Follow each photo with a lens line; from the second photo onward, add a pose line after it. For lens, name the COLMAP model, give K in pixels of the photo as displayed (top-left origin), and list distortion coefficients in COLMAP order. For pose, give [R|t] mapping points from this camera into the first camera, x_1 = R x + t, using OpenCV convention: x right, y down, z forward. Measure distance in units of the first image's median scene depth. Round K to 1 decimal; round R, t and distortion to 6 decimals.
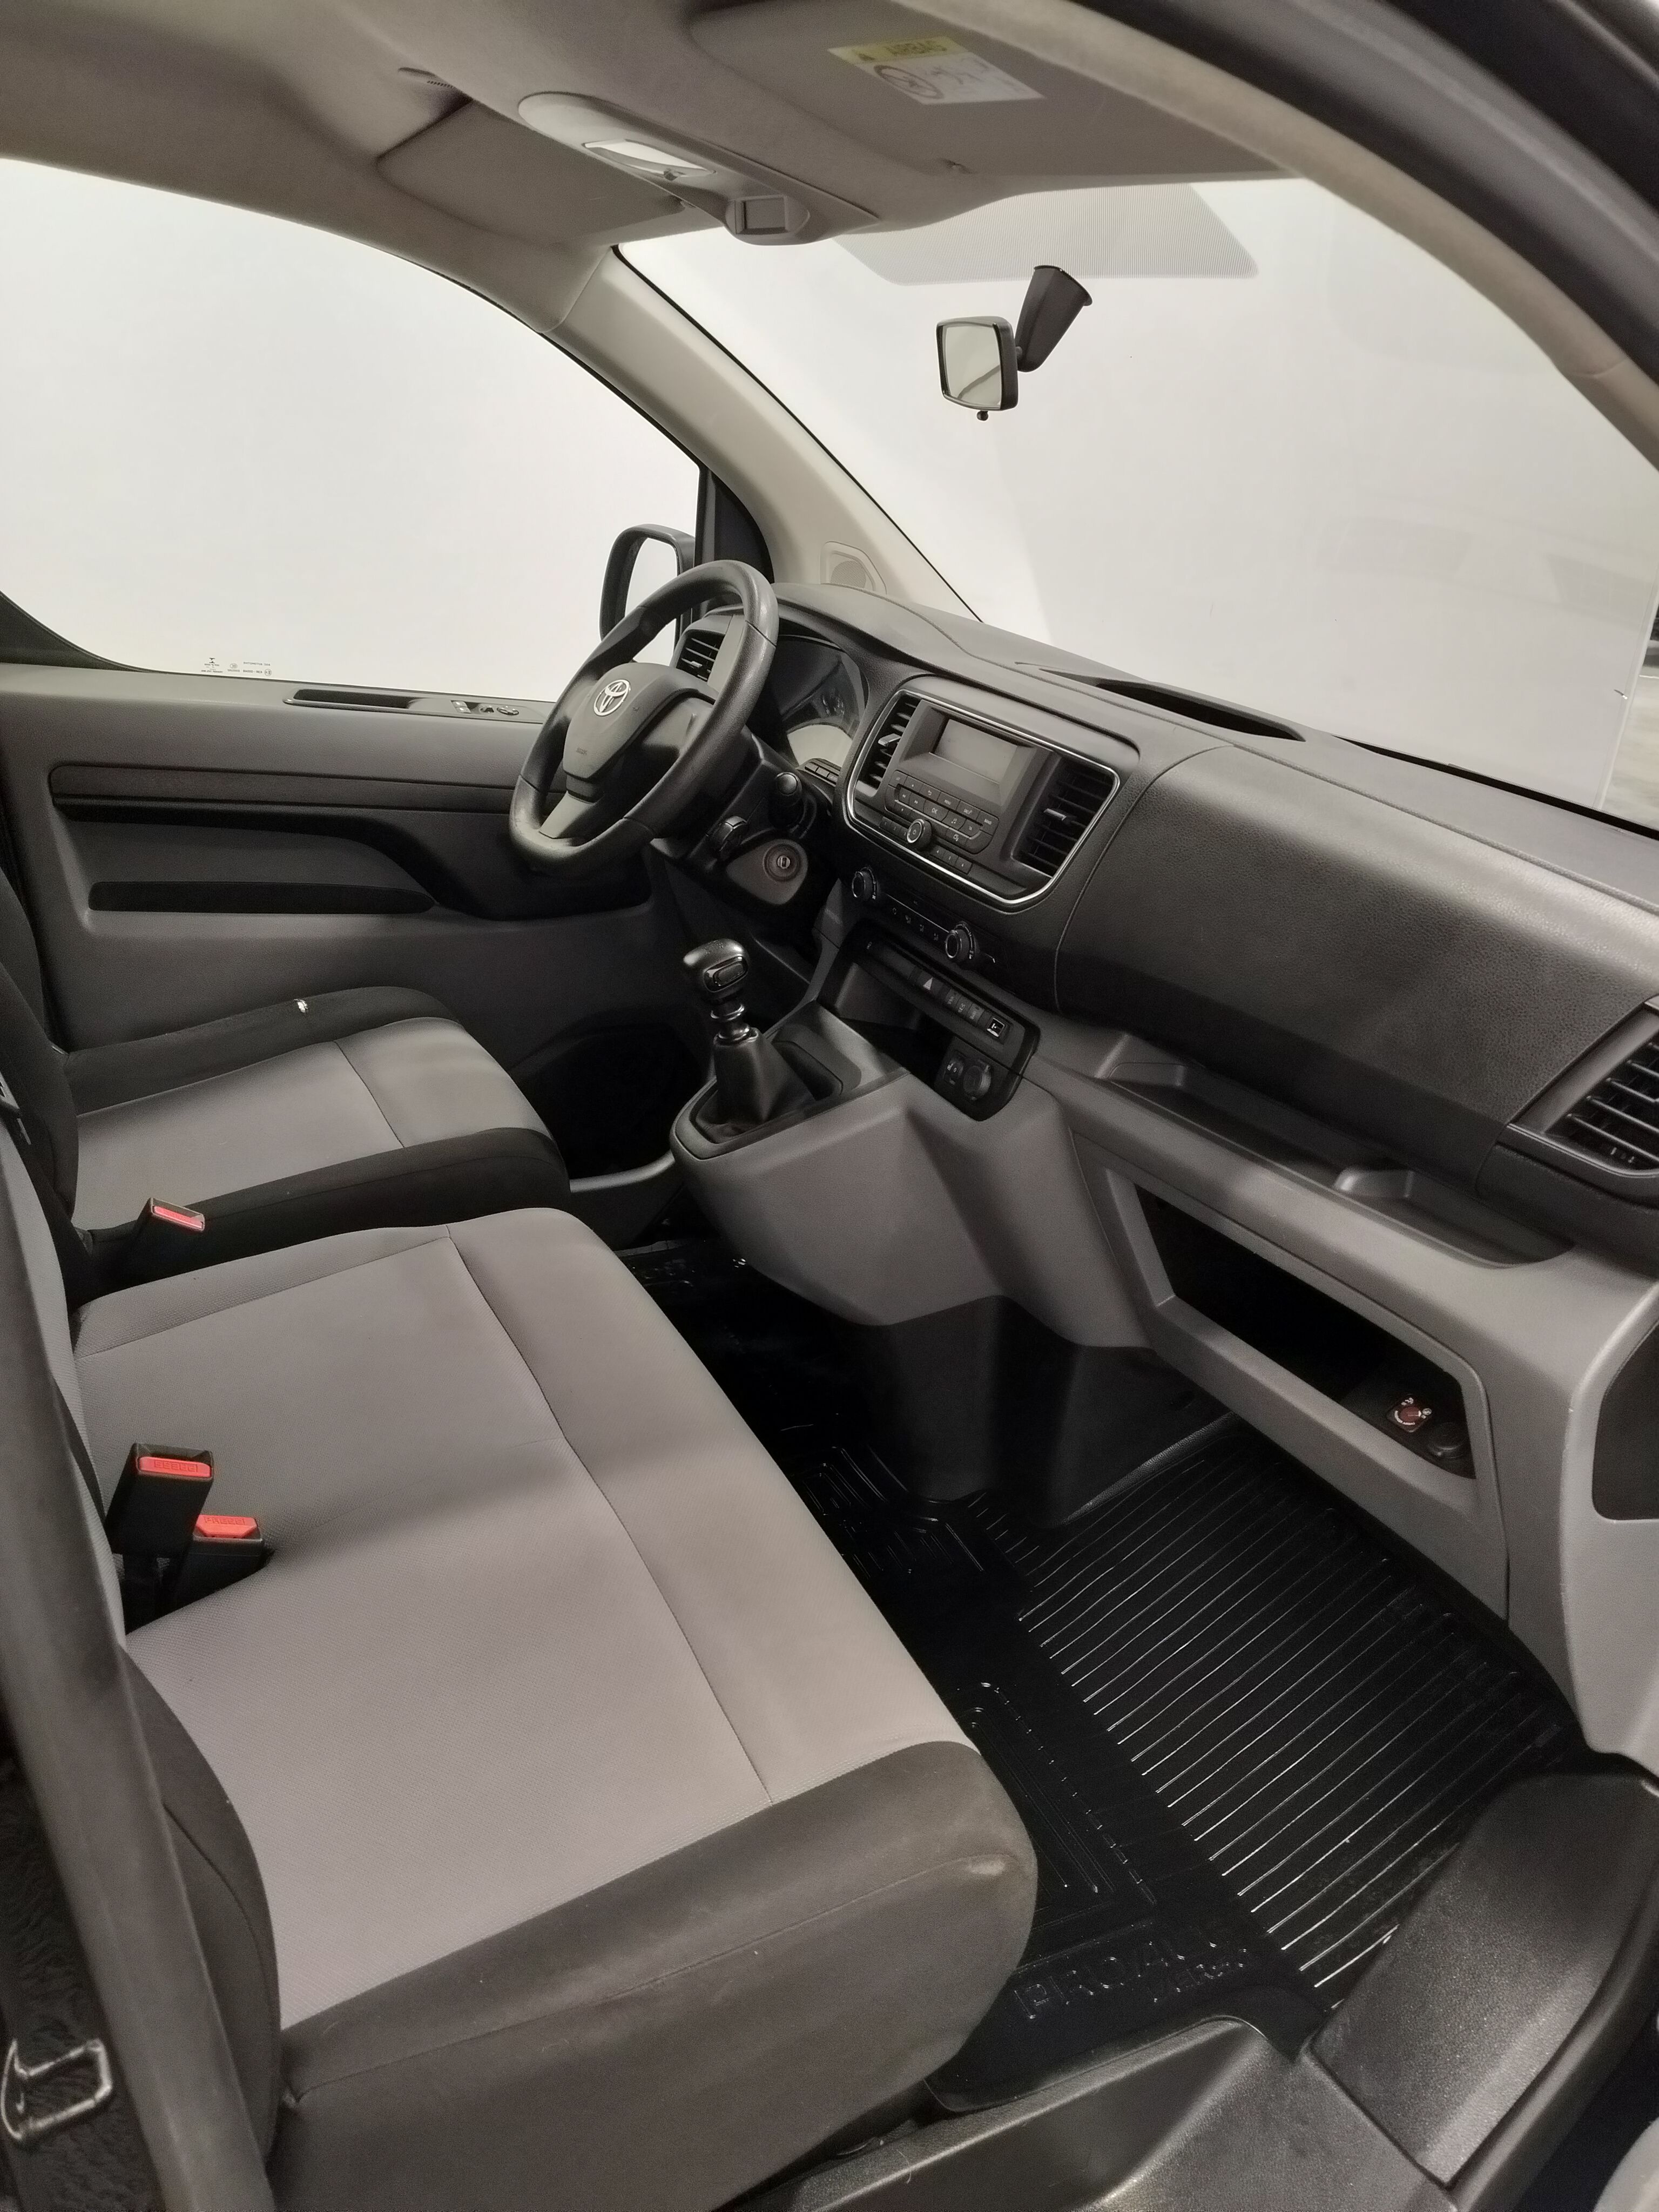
lens RADIAL K [[1700.9, 0, 829.5], [0, 1700.9, 1106.0], [0, 0, 1]] dist [-0.004284, -0.002138]
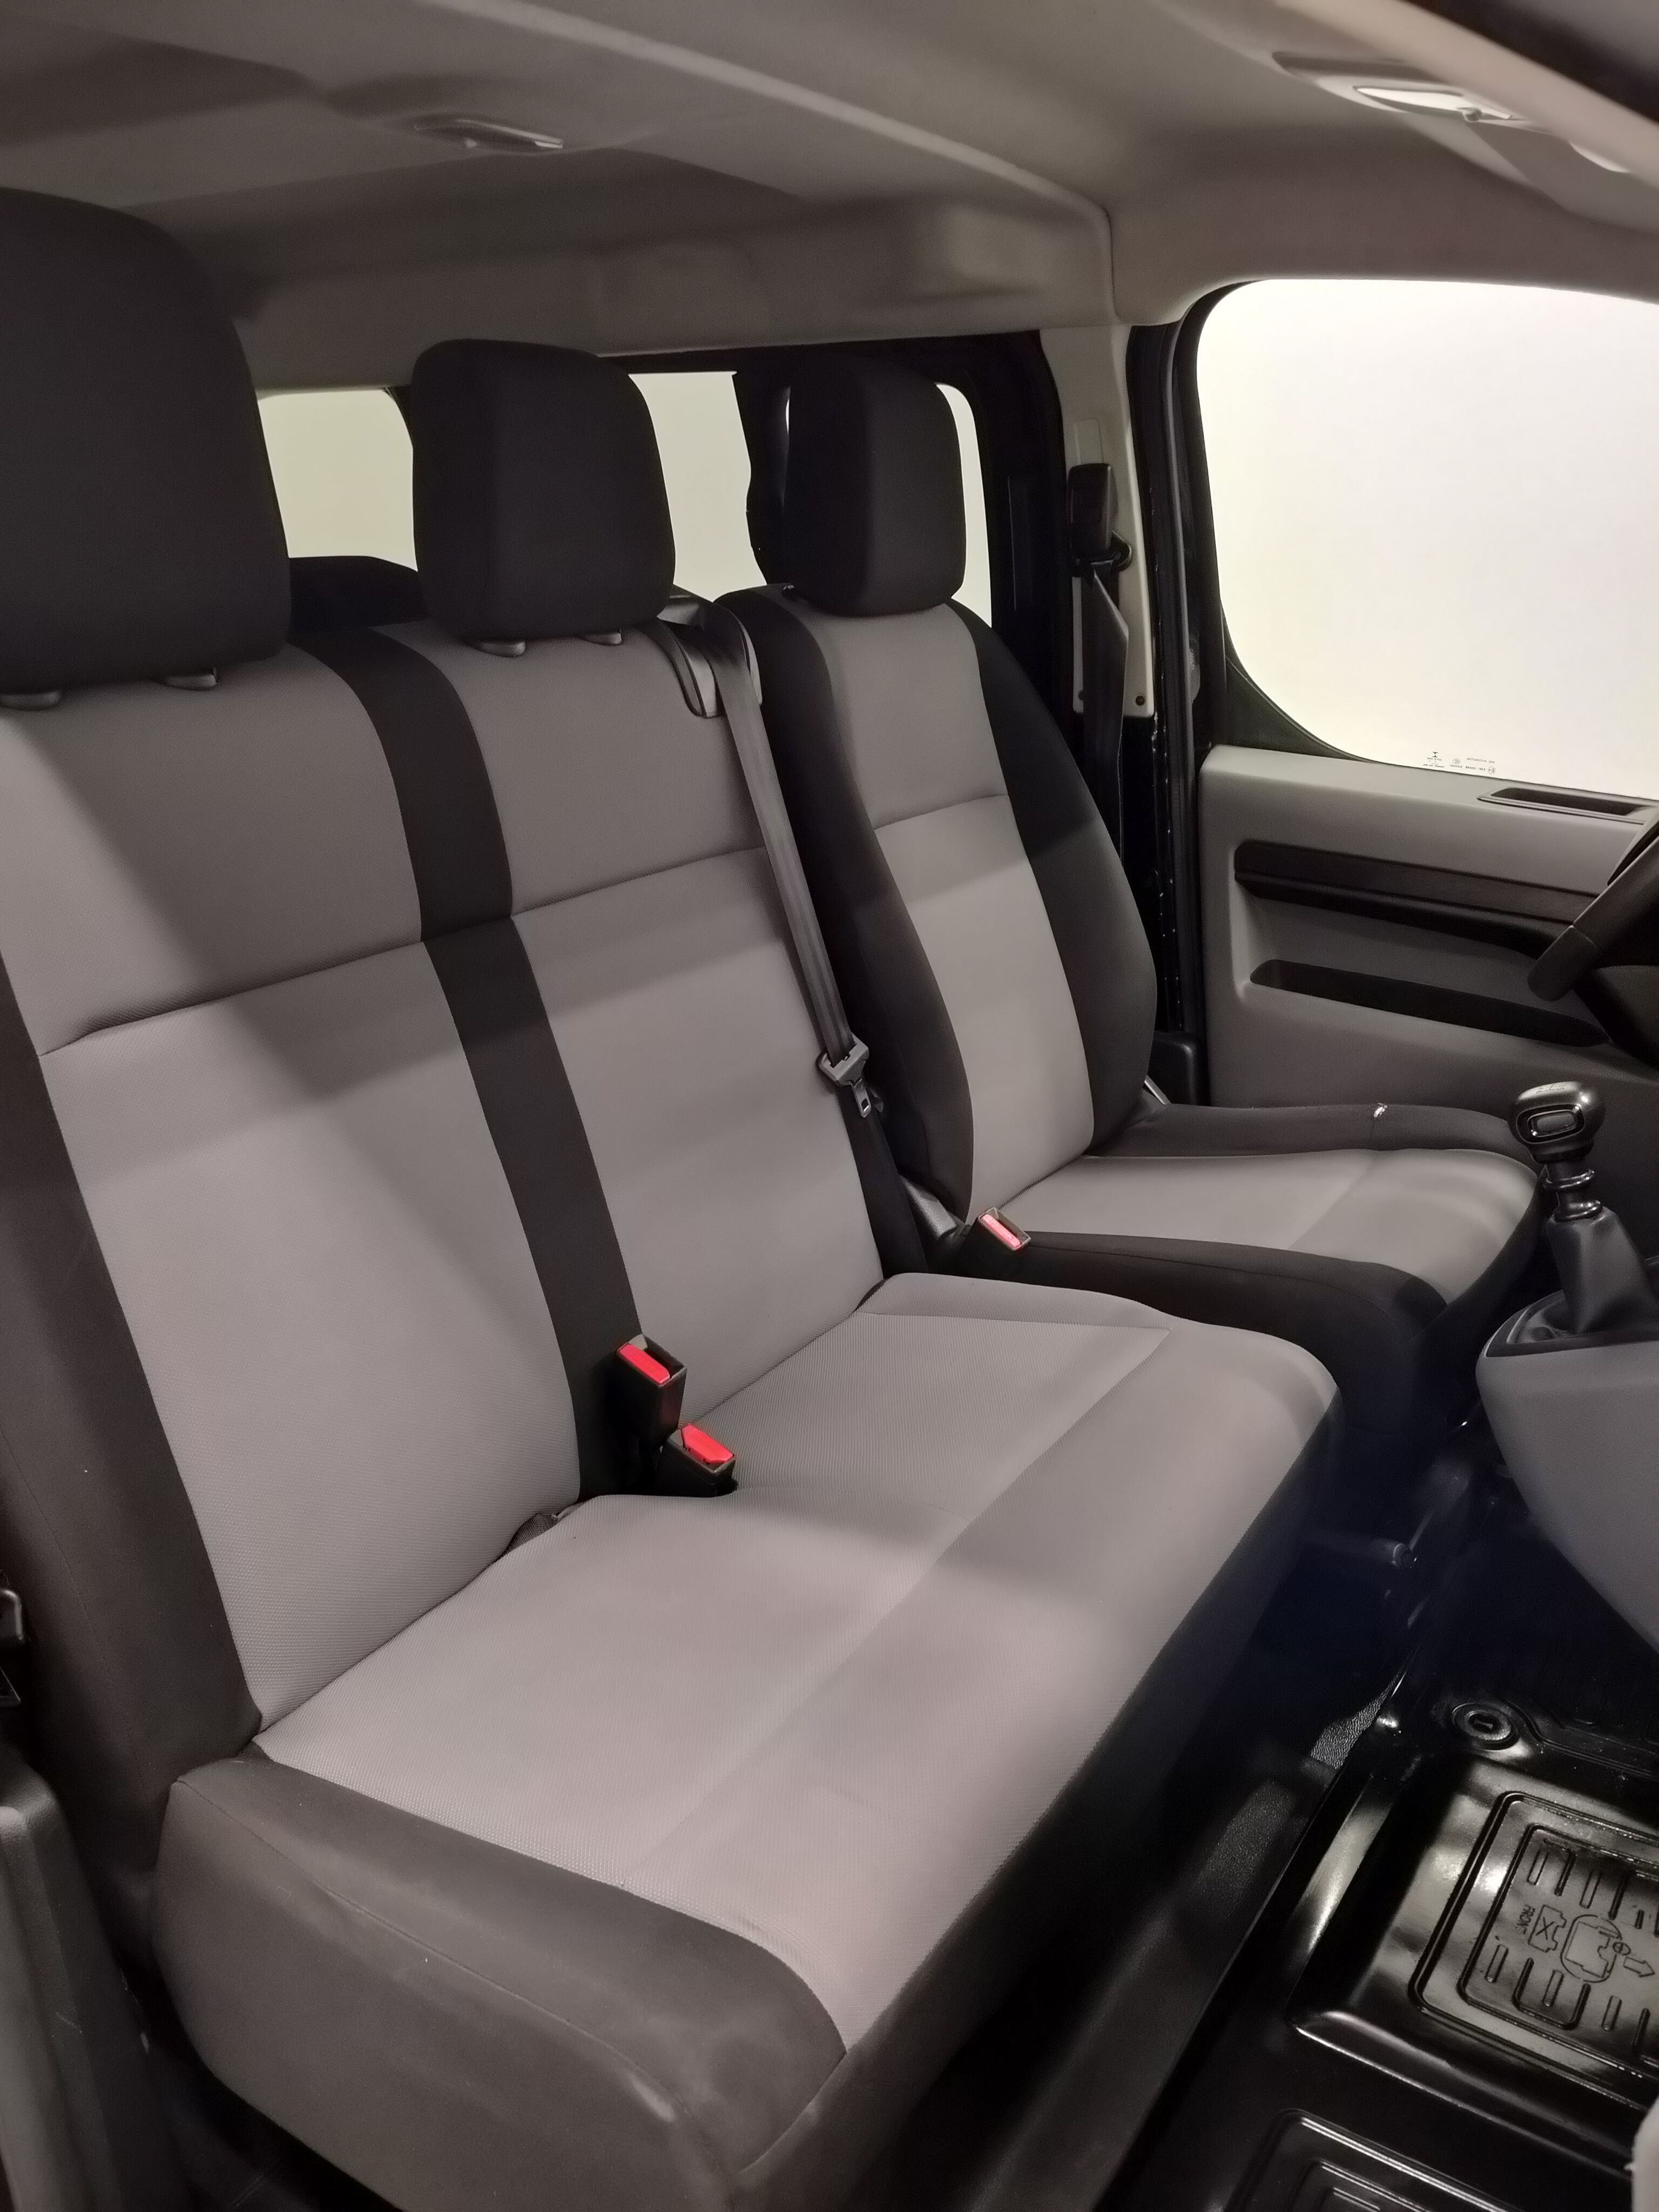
lens RADIAL K [[1700.9, 0, 829.5], [0, 1700.9, 1106.0], [0, 0, 1]] dist [-0.004284, -0.002138]
pose [[0.498479, 0.193628, -0.845001, 0.321766], [-0.282016, 0.957937, 0.053141, -0.025310], [0.819747, 0.211814, 0.532118, 0.247985]]
